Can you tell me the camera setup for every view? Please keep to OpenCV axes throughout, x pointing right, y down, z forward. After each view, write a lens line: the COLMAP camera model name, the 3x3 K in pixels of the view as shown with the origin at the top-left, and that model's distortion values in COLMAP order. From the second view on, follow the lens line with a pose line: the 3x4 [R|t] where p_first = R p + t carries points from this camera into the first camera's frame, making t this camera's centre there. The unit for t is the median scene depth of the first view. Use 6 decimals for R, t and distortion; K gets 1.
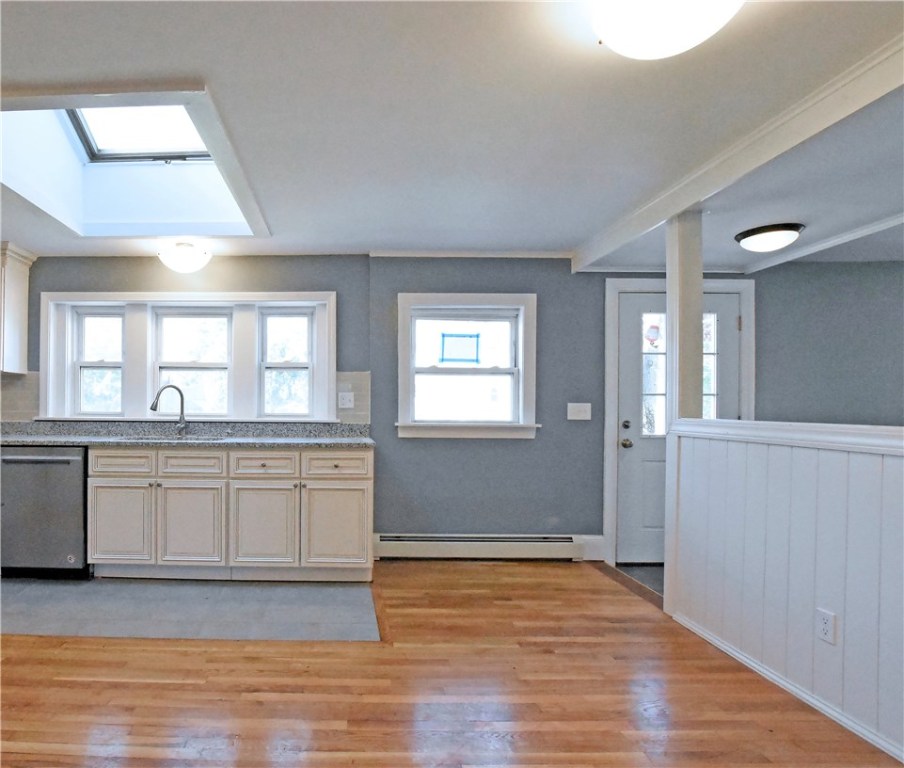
lens RADIAL K [[468.2, 0, 452.1], [0, 468.2, 404.3], [0, 0, 1]] dist [-0.003947, -0.000627]
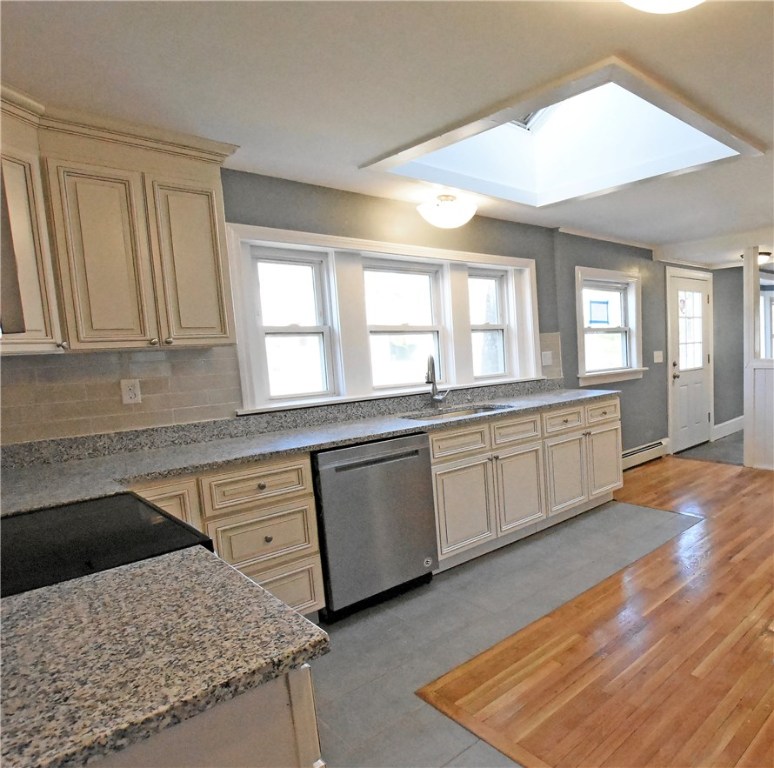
lens RADIAL K [[533.3, 0, 387.0], [0, 533.3, 384.0], [0, 0, 1]] dist [0.000126, -0.001485]
pose [[0.737574, -0.090977, 0.669110, -1.396639], [0.040016, 0.995030, 0.091181, -0.081818], [-0.674080, -0.040477, 0.737549, 0.314872]]
